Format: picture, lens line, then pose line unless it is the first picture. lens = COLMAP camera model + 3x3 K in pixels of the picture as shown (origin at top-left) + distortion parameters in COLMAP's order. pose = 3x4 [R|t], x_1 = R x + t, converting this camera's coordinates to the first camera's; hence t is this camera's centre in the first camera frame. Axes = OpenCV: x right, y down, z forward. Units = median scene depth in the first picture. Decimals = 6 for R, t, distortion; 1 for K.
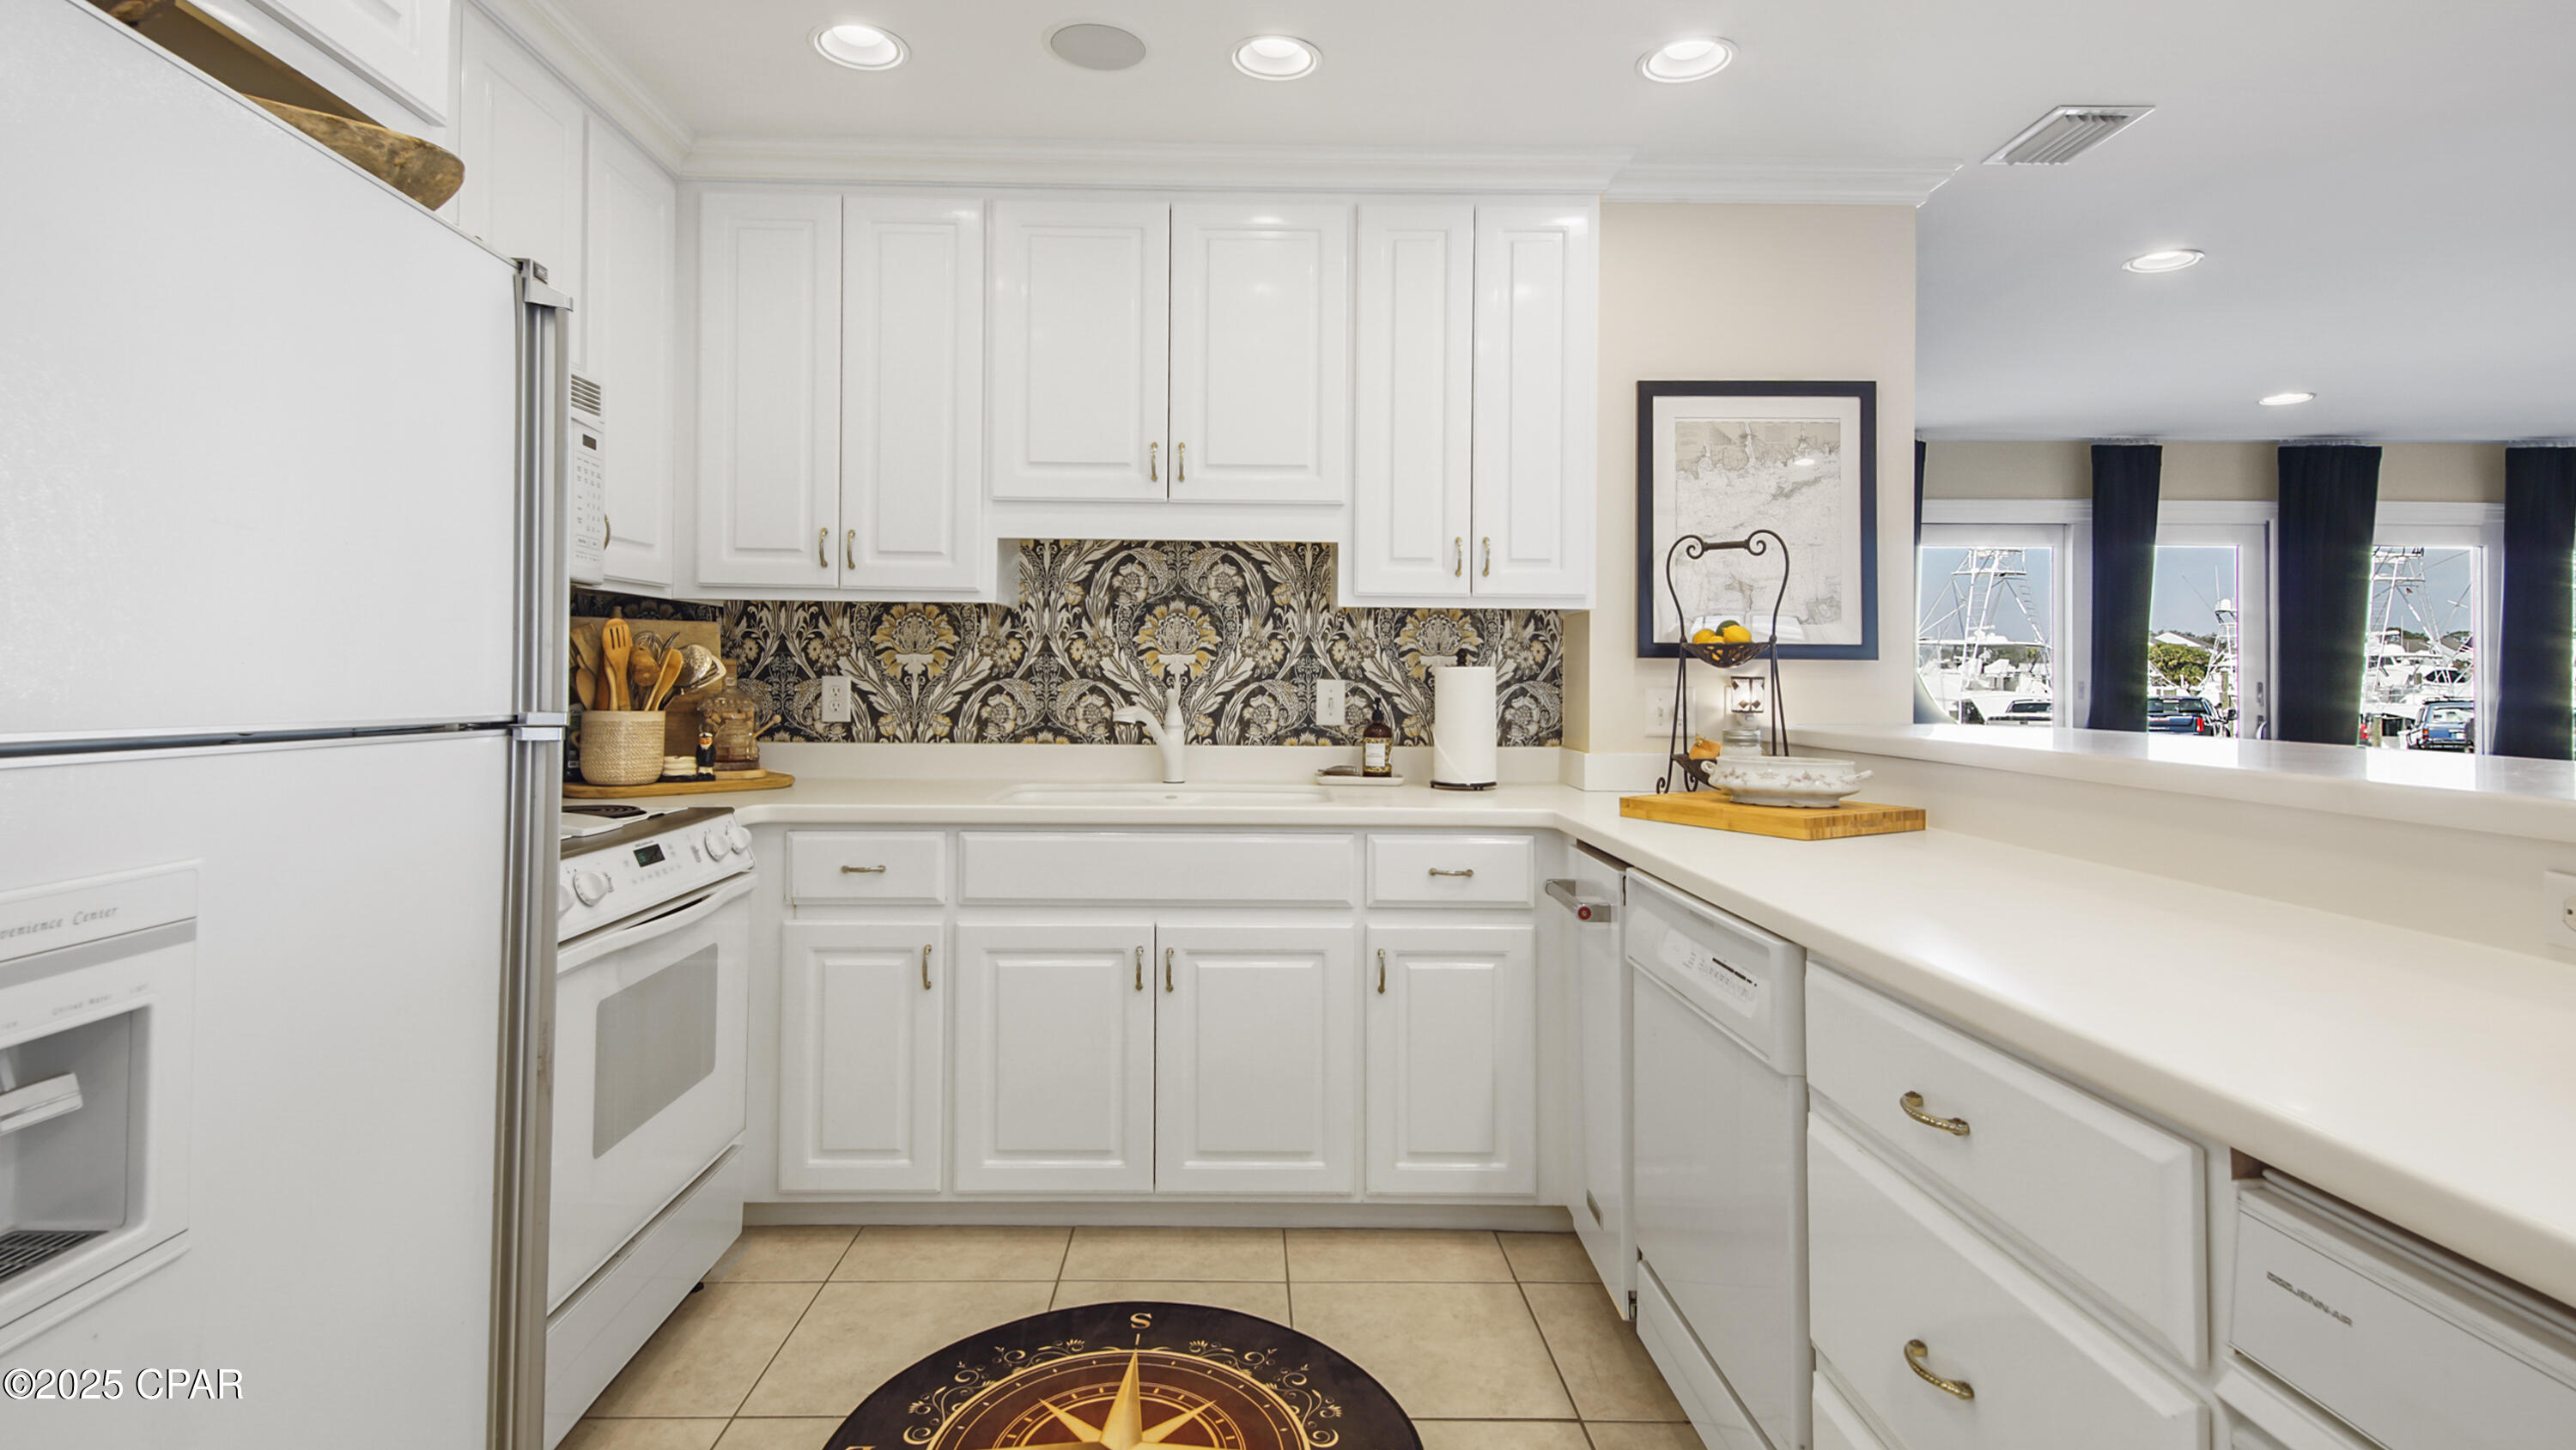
lens RADIAL K [[1269.3, 0, 1251.5], [0, 1269.3, 663.8], [0, 0, 1]] dist [0.030119, -0.003012]
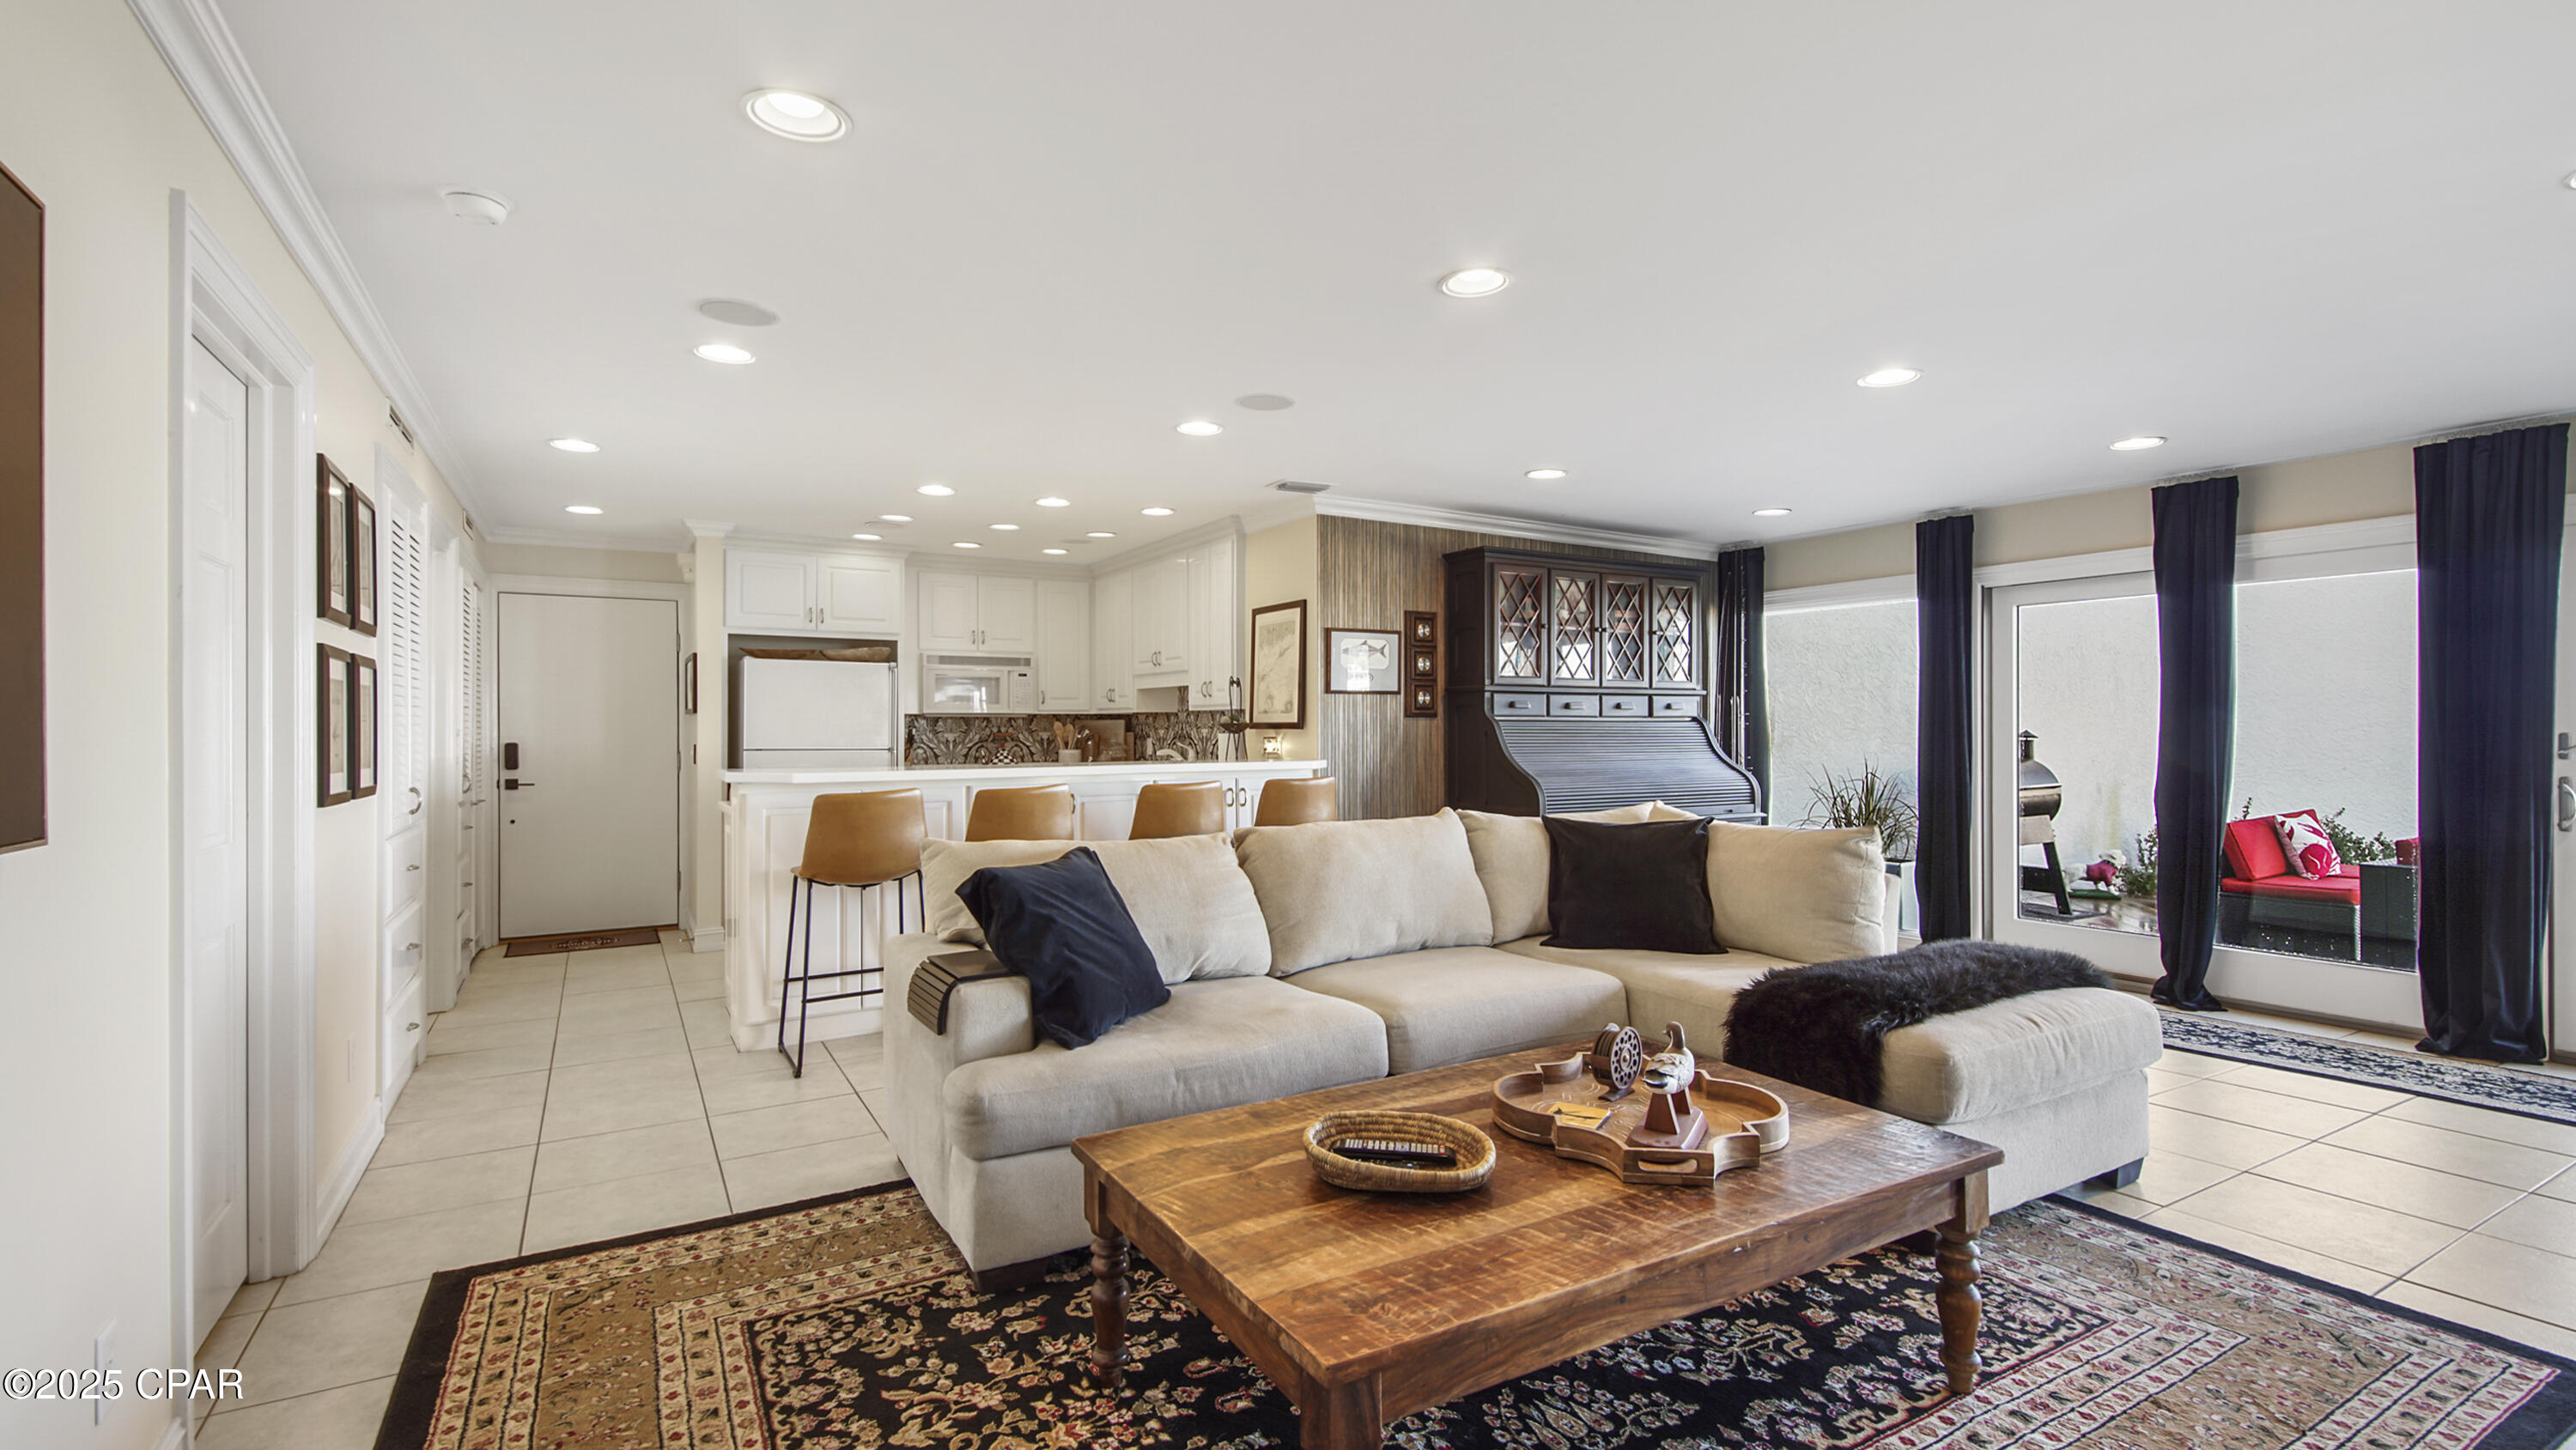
lens RADIAL K [[1143.0, 0, 1289.2], [0, 1143.0, 716.4], [0, 0, 1]] dist [0.032100, -0.012093]
pose [[0.495763, -0.019923, -0.868229, 2.121678], [0.016503, 0.999772, -0.013518, 0.000603], [0.868301, -0.007626, 0.495979, 0.030403]]
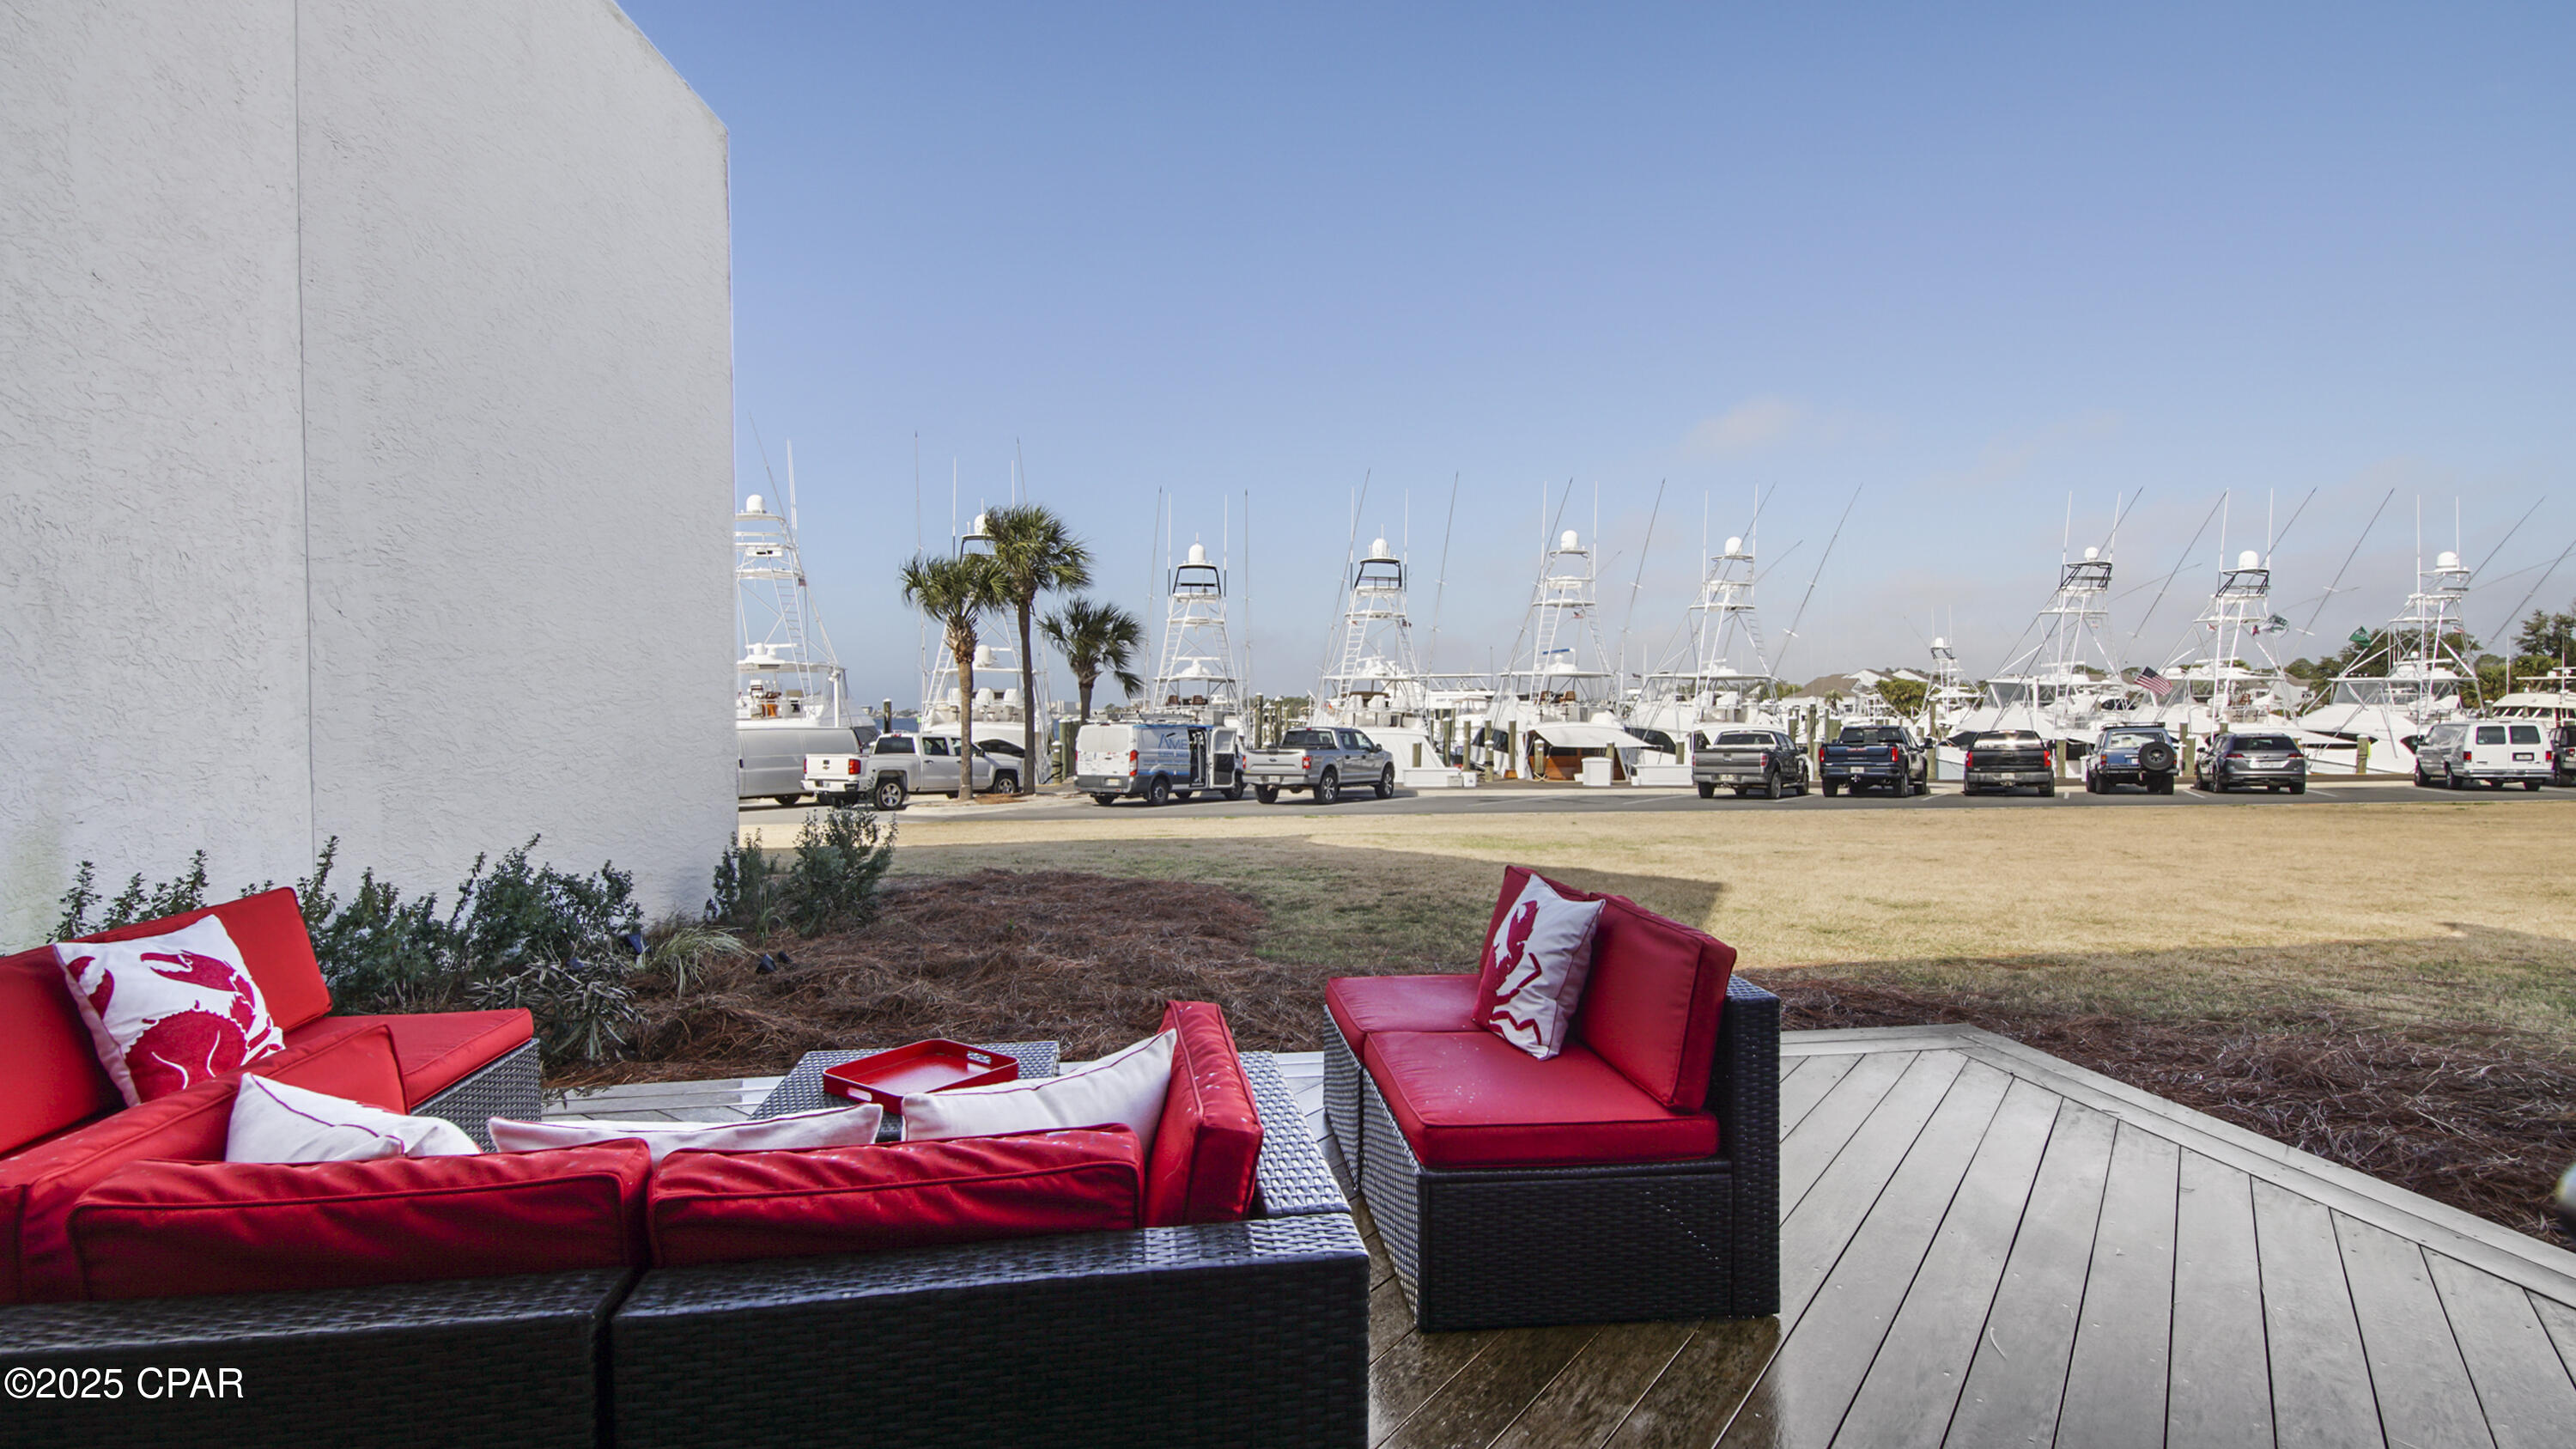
lens RADIAL K [[1143.2, 0, 1278.0], [0, 1143.2, 728.2], [0, 0, 1]] dist [0.032100, -0.012093]
pose [[0.993447, -0.011779, 0.113683, 1.761190], [0.009581, 0.999757, 0.019863, 0.056599], [-0.113889, -0.018644, 0.993319, 1.911311]]
